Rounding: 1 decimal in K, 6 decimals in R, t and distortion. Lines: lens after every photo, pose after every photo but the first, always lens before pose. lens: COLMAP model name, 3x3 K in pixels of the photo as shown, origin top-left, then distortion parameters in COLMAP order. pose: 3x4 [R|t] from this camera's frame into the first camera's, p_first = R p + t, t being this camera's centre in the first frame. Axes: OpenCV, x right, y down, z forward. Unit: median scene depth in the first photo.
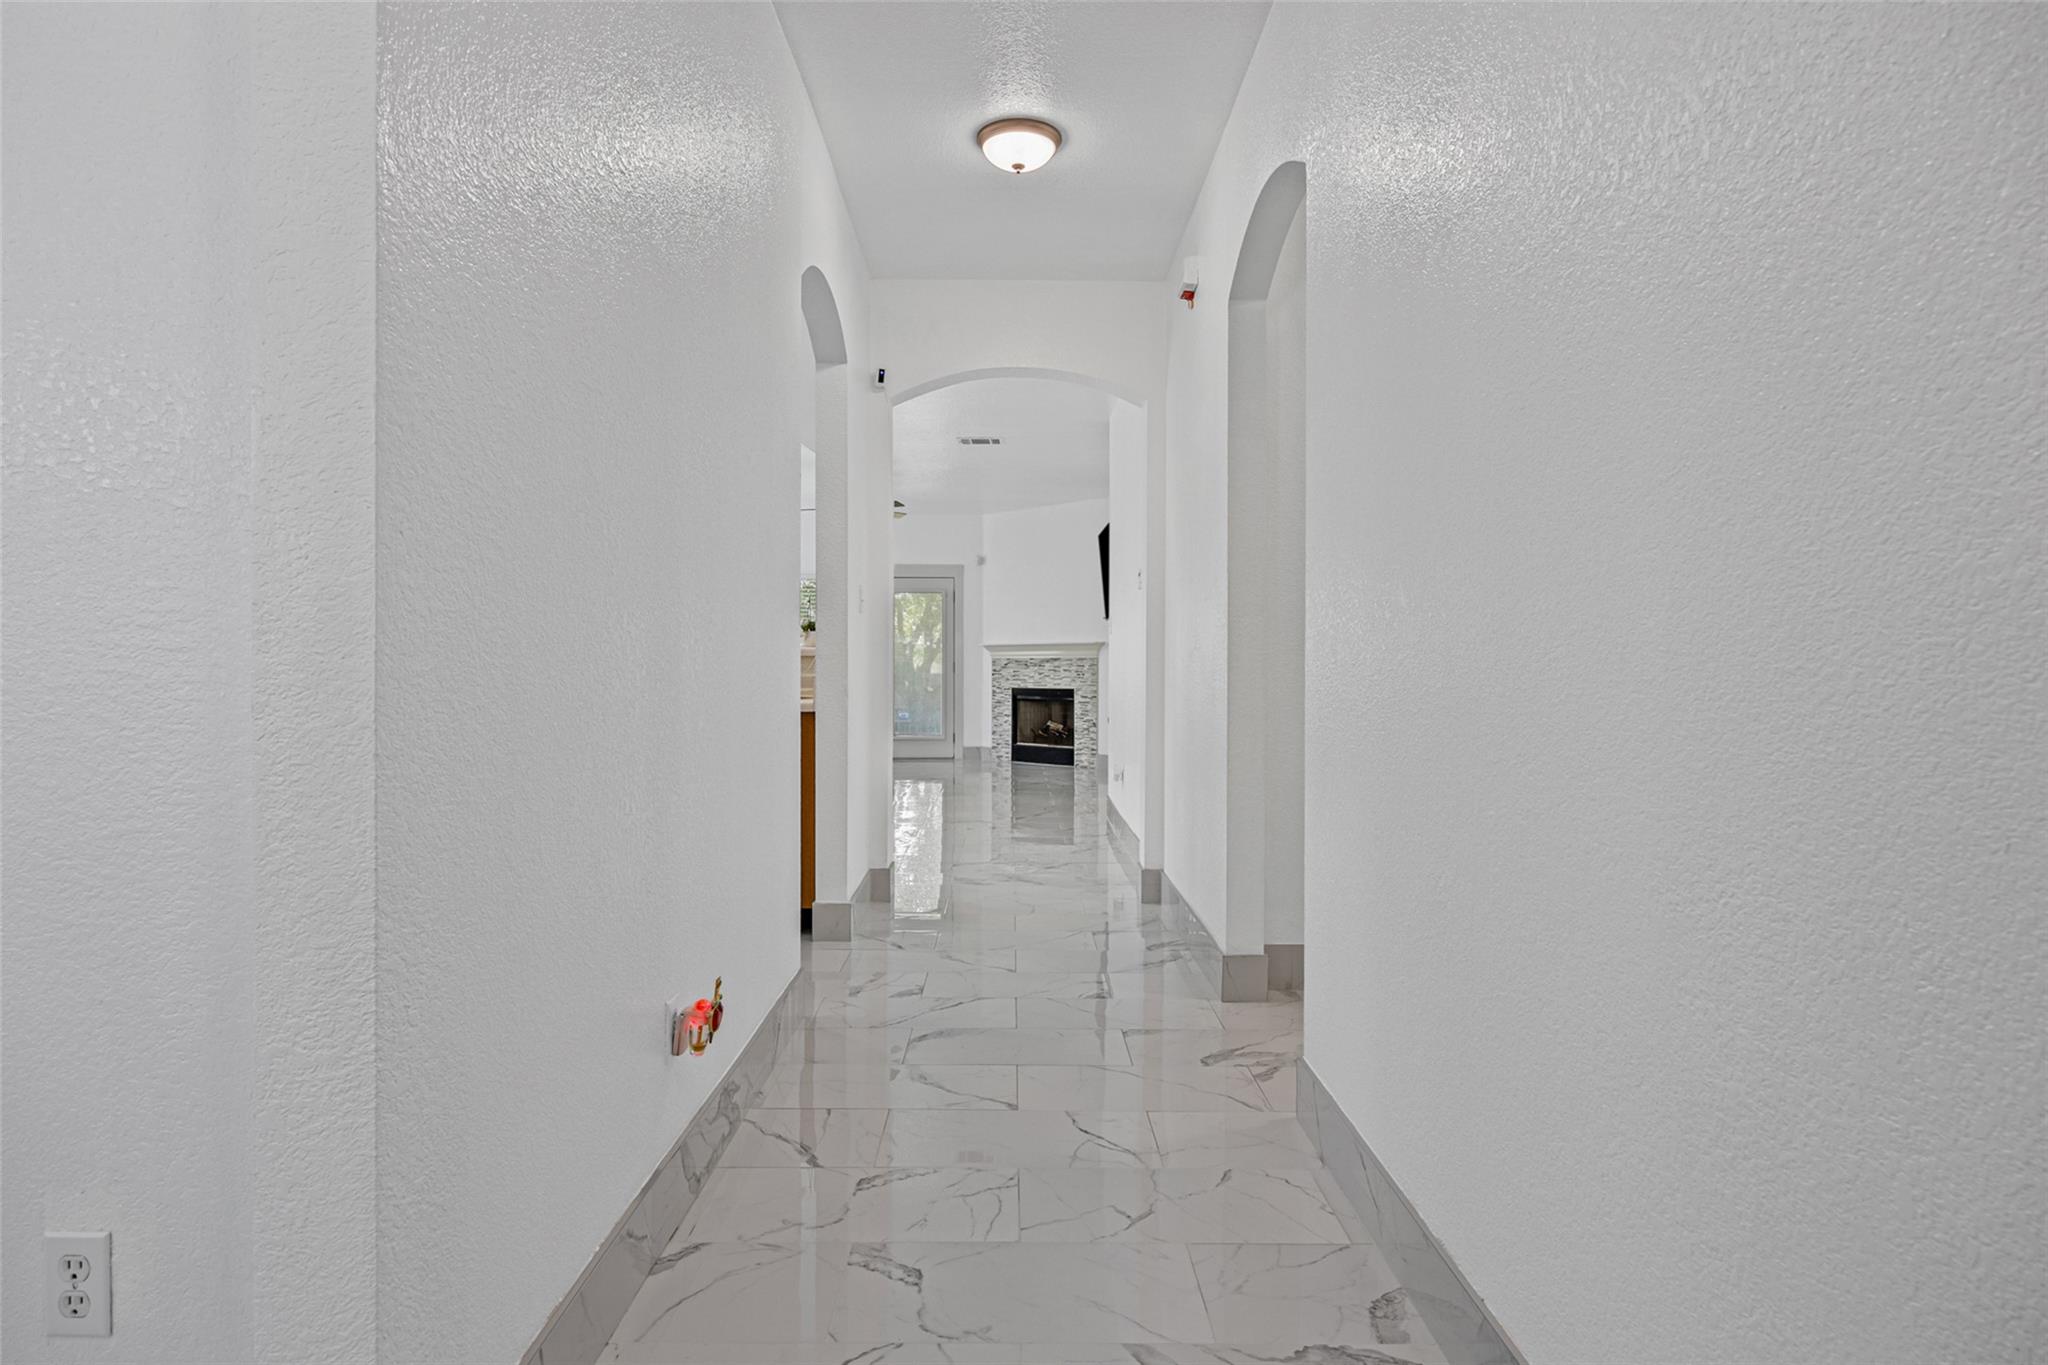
lens RADIAL K [[1142.6, 0, 1024.0], [0, 1142.6, 682.5], [0, 0, 1]] dist [-0.000025, -0.000007]
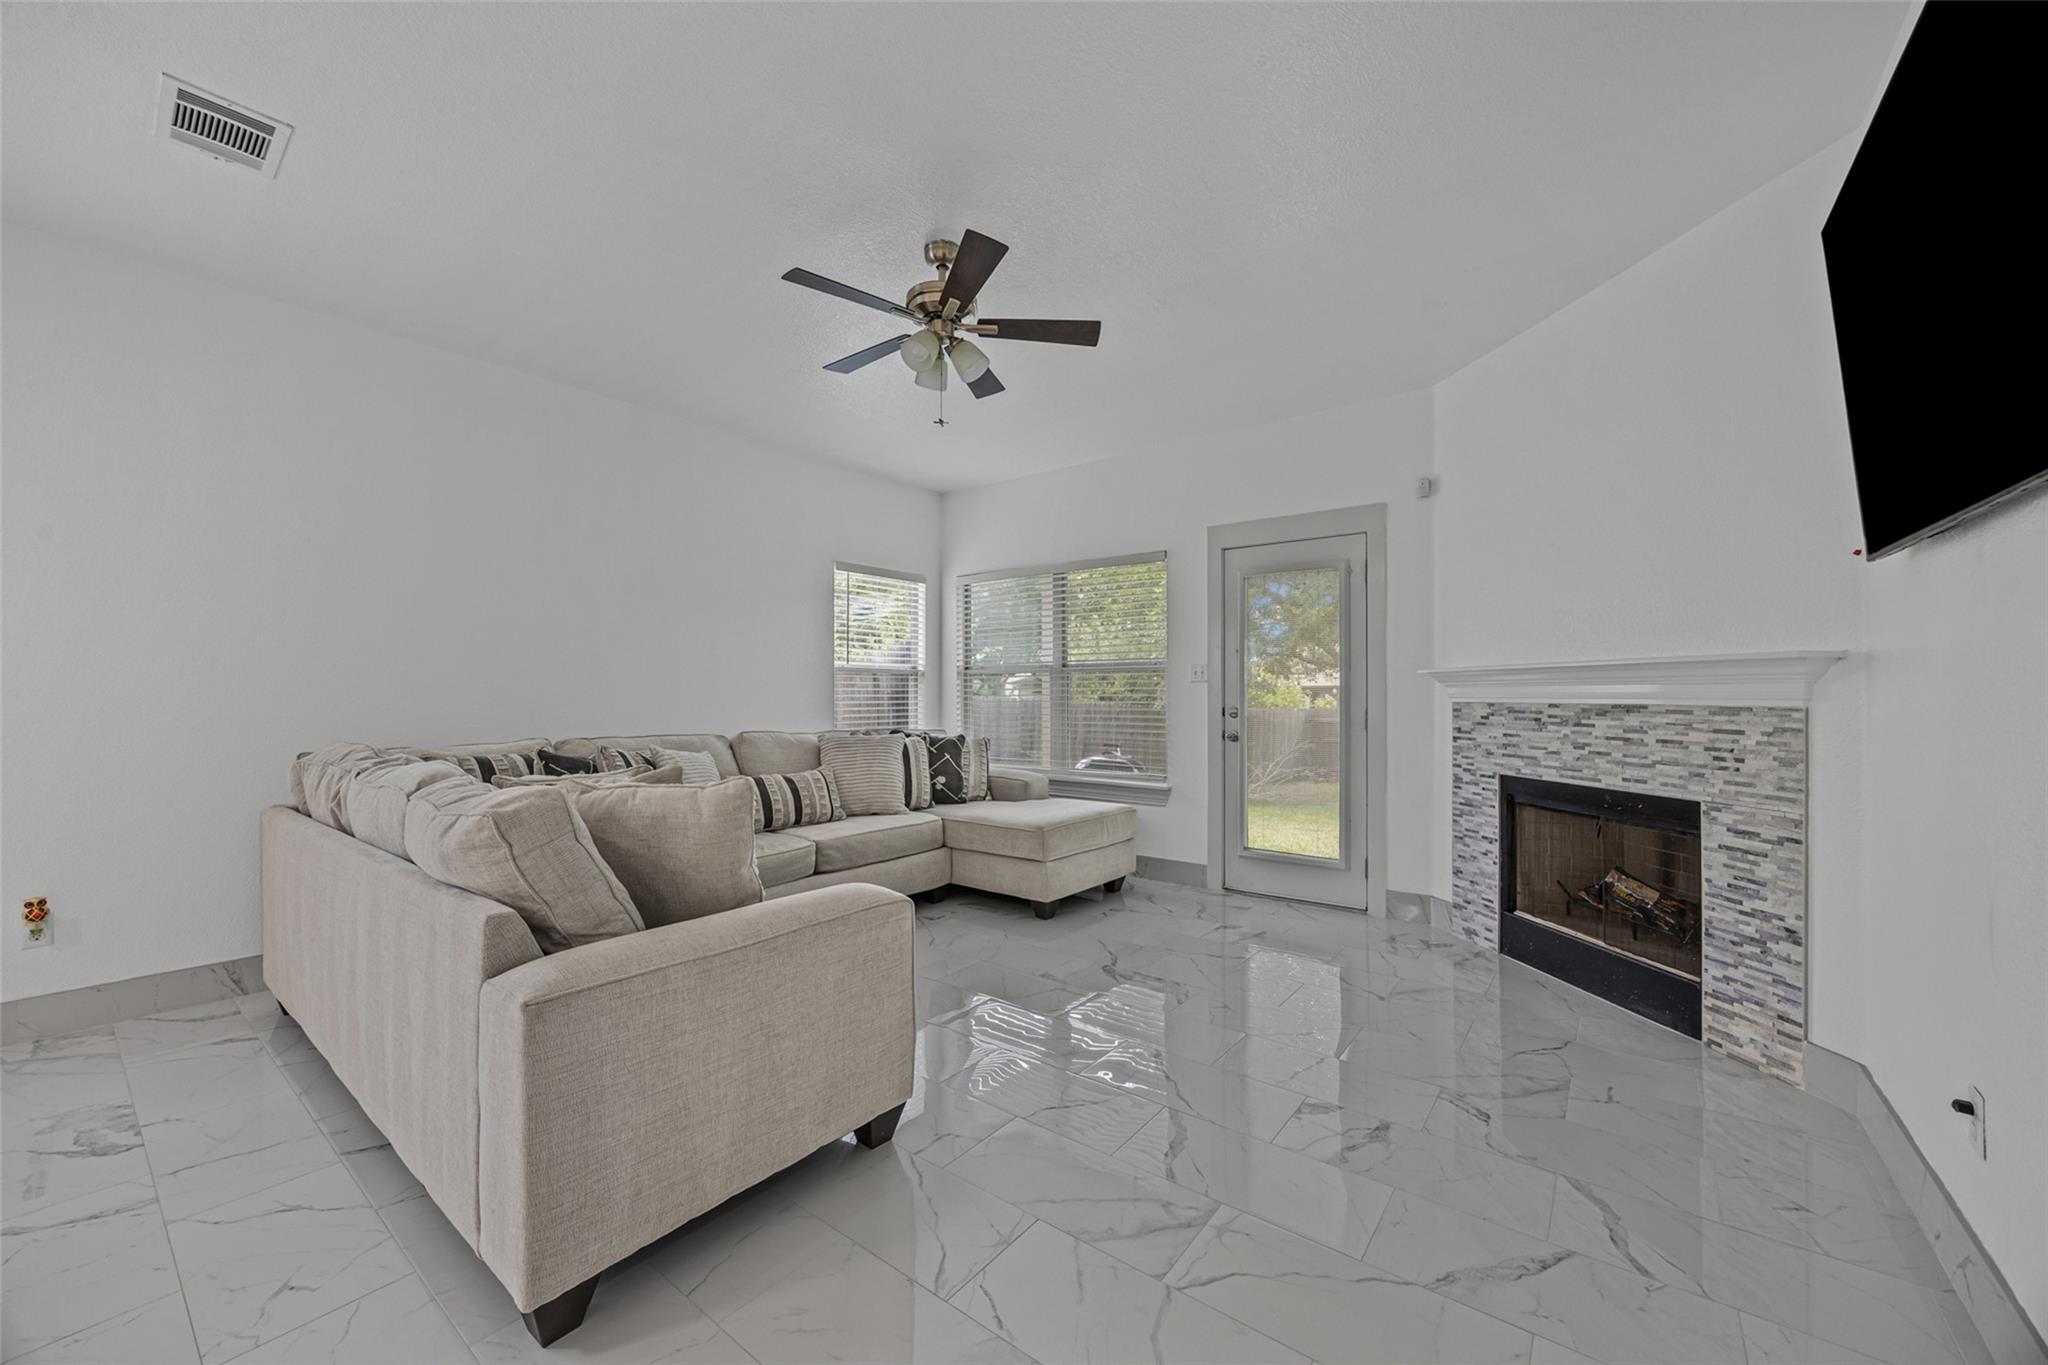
lens RADIAL K [[779.7, 0, 1024.0], [0, 779.7, 682.5], [0, 0, 1]] dist [-0.006238, 0.000378]
pose [[0.788383, -0.005321, -0.615162, 0.026817], [-0.014264, 0.999536, -0.026926, -0.018522], [0.615019, 0.030003, 0.787941, 0.671747]]
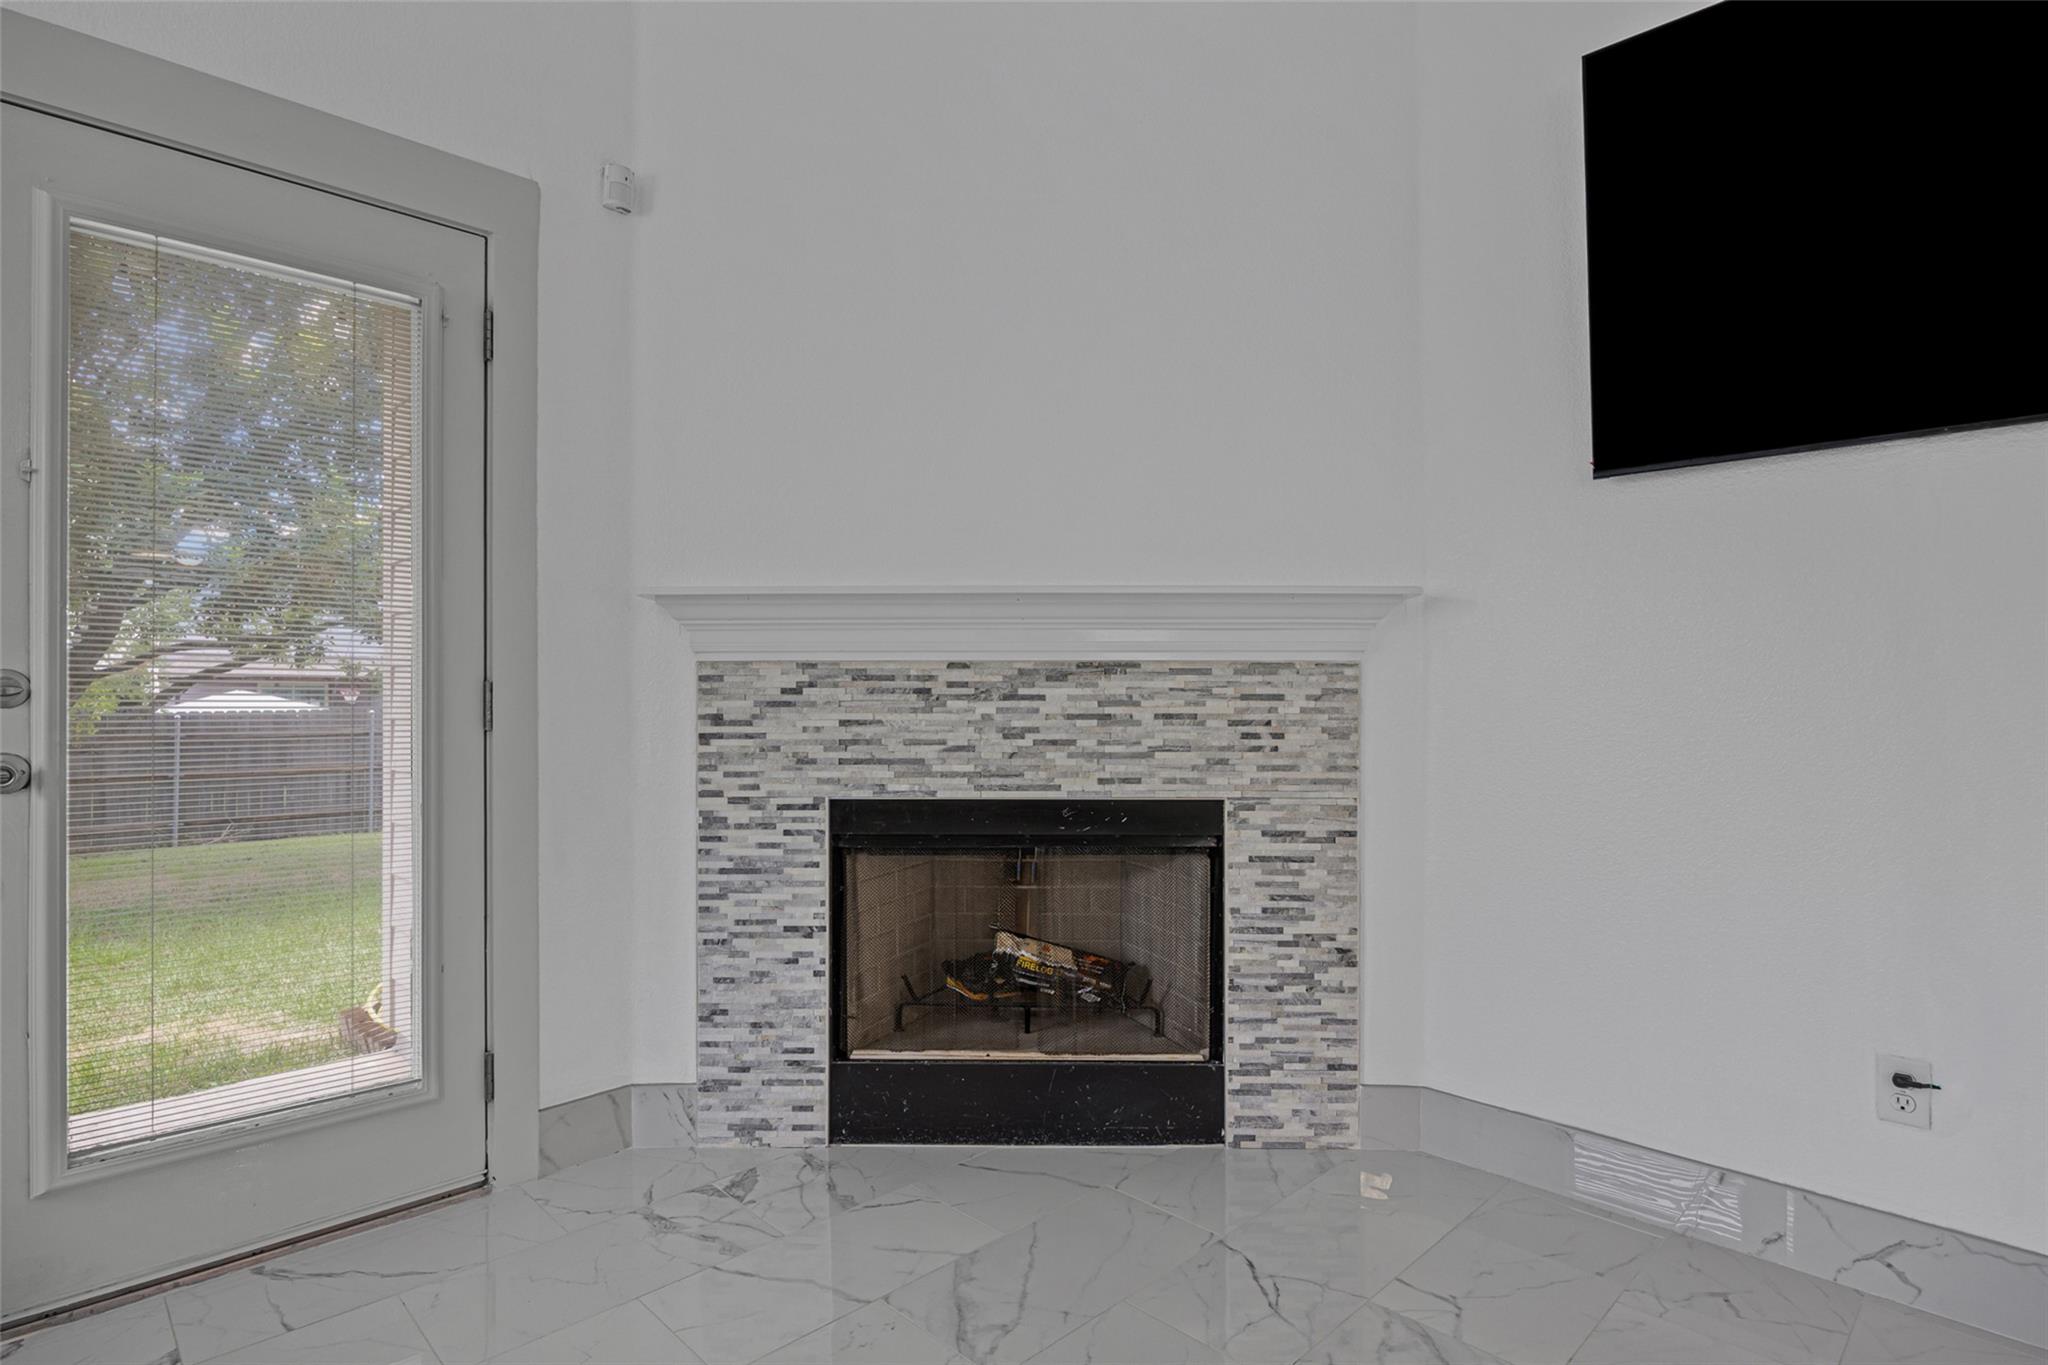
lens RADIAL K [[1081.8, 0, 1024.0], [0, 1081.8, 682.5], [0, 0, 1]] dist [-0.004503, -0.000521]
pose [[0.721945, 0.001996, 0.691947, -0.124576], [0.009528, 0.999872, -0.012825, -0.014346], [-0.691885, 0.015852, 0.721834, 0.828603]]
